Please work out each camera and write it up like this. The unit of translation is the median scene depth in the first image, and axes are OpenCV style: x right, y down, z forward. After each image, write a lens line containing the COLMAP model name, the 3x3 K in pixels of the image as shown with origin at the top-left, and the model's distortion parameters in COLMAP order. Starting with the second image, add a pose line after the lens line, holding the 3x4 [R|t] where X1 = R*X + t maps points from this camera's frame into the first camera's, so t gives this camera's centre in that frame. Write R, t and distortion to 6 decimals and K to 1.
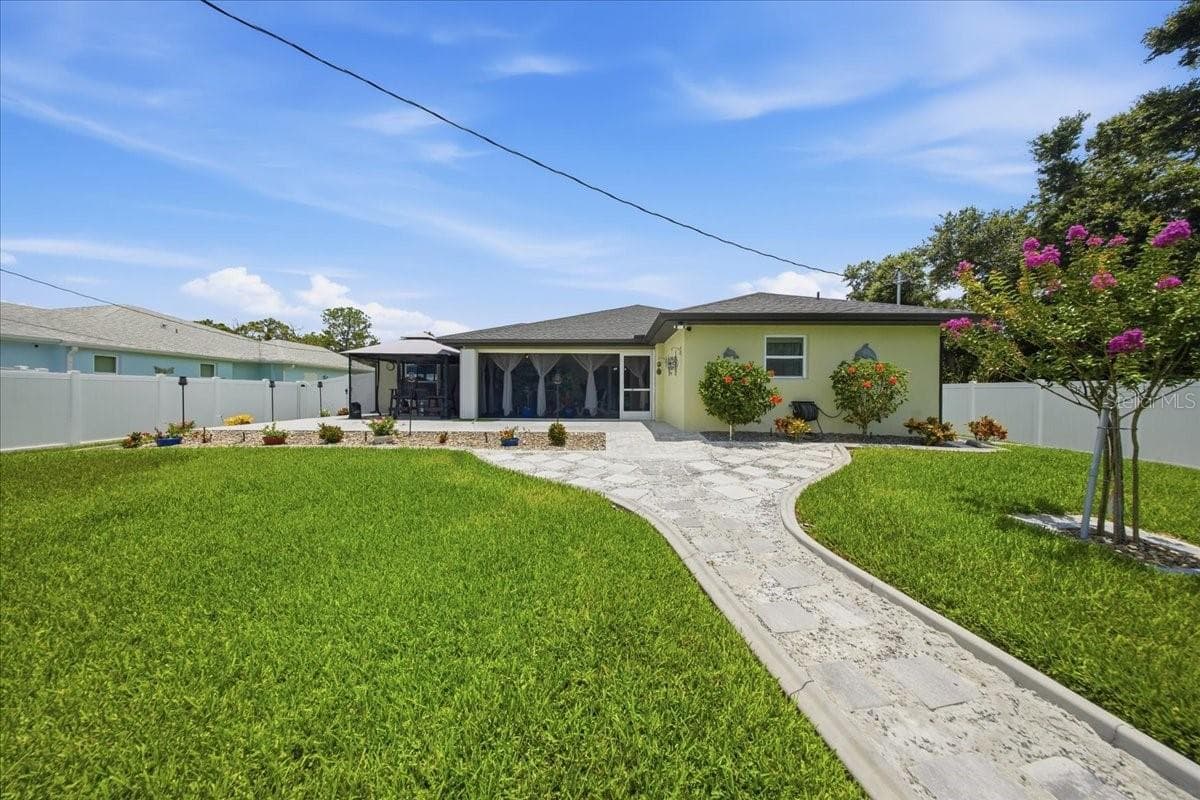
lens RADIAL K [[362.6, 0, 607.7], [0, 362.6, 402.4], [0, 0, 1]] dist [-0.004198, -0.000013]
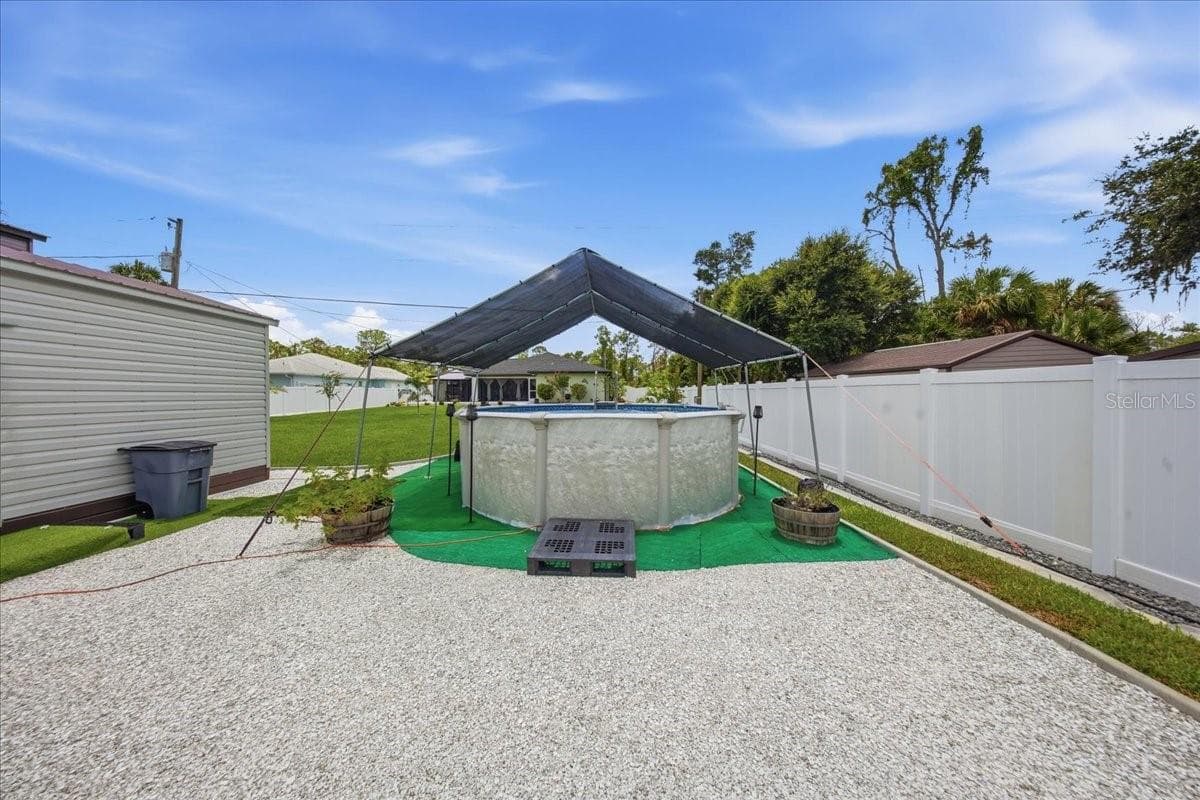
lens RADIAL K [[364.6, 0, 603.2], [0, 364.6, 400.6], [0, 0, 1]] dist [0.013700, -0.005448]
pose [[0.999921, -0.007568, 0.010001, 0.585646], [0.007560, 0.999971, 0.000882, 0.042771], [-0.010008, -0.000807, 0.999950, -1.843894]]
